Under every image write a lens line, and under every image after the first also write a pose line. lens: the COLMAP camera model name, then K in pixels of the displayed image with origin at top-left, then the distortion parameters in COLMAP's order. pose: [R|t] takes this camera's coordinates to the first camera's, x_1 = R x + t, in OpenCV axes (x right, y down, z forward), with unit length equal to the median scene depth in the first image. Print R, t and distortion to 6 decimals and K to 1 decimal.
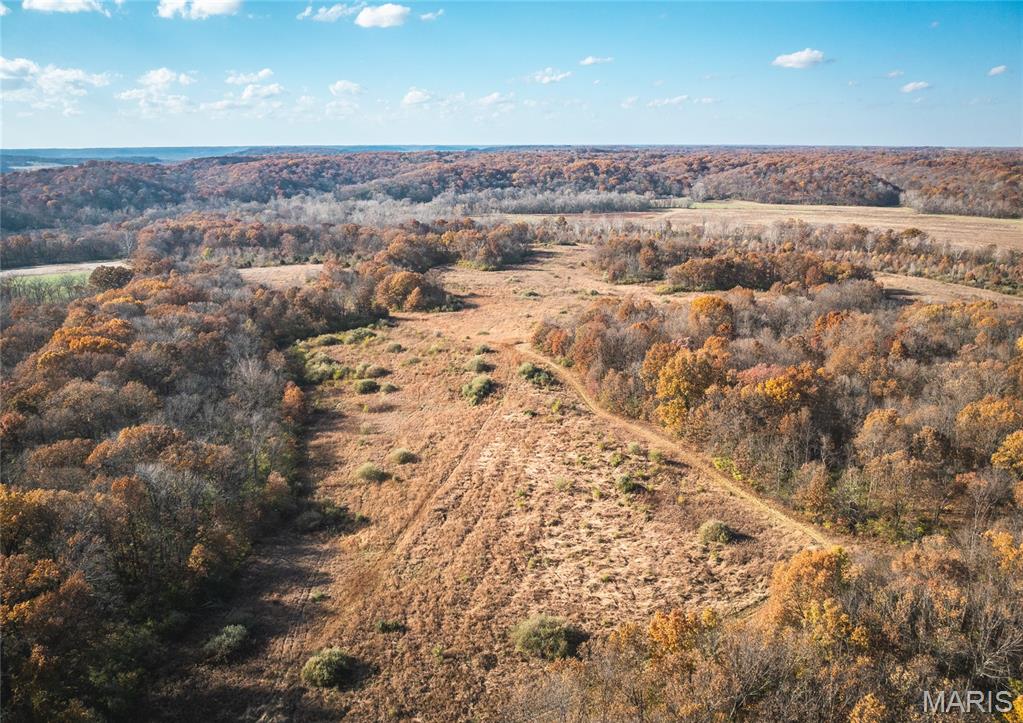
lens RADIAL K [[727.6, 0, 506.4], [0, 727.6, 360.0], [0, 0, 1]] dist [-0.044973, 0.009198]
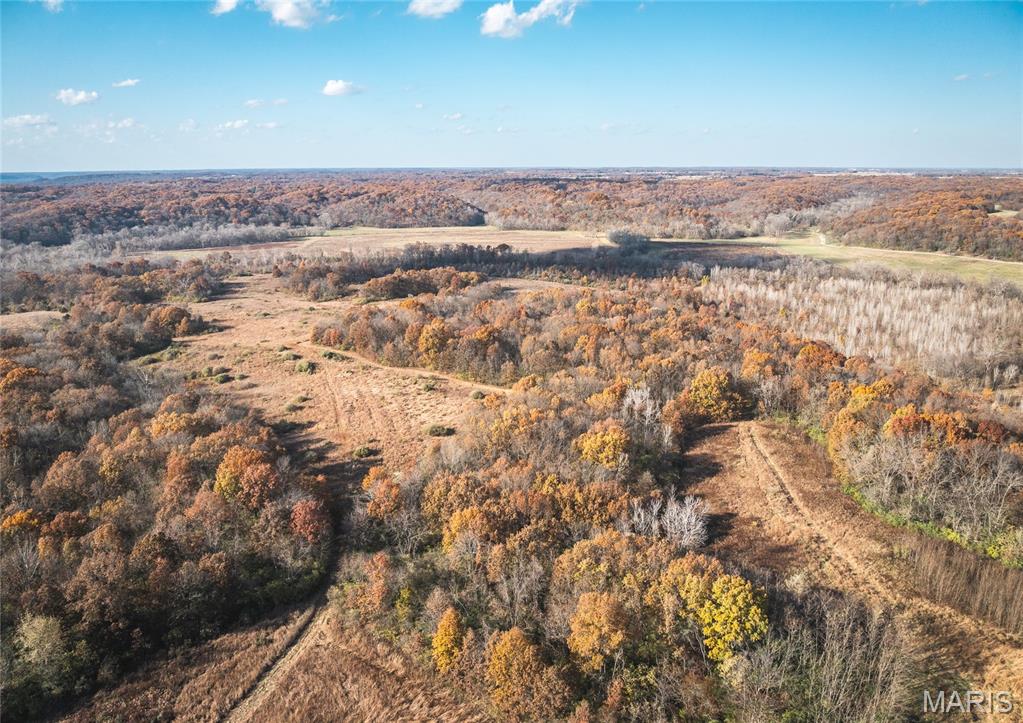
lens RADIAL K [[727.6, 0, 504.7], [0, 727.6, 352.1], [0, 0, 1]] dist [-0.044973, 0.009198]
pose [[0.859986, -0.126992, 0.494265, -0.092323], [0.146161, 0.989261, -0.000139, 0.014897], [-0.488939, 0.072362, 0.869311, -0.127881]]
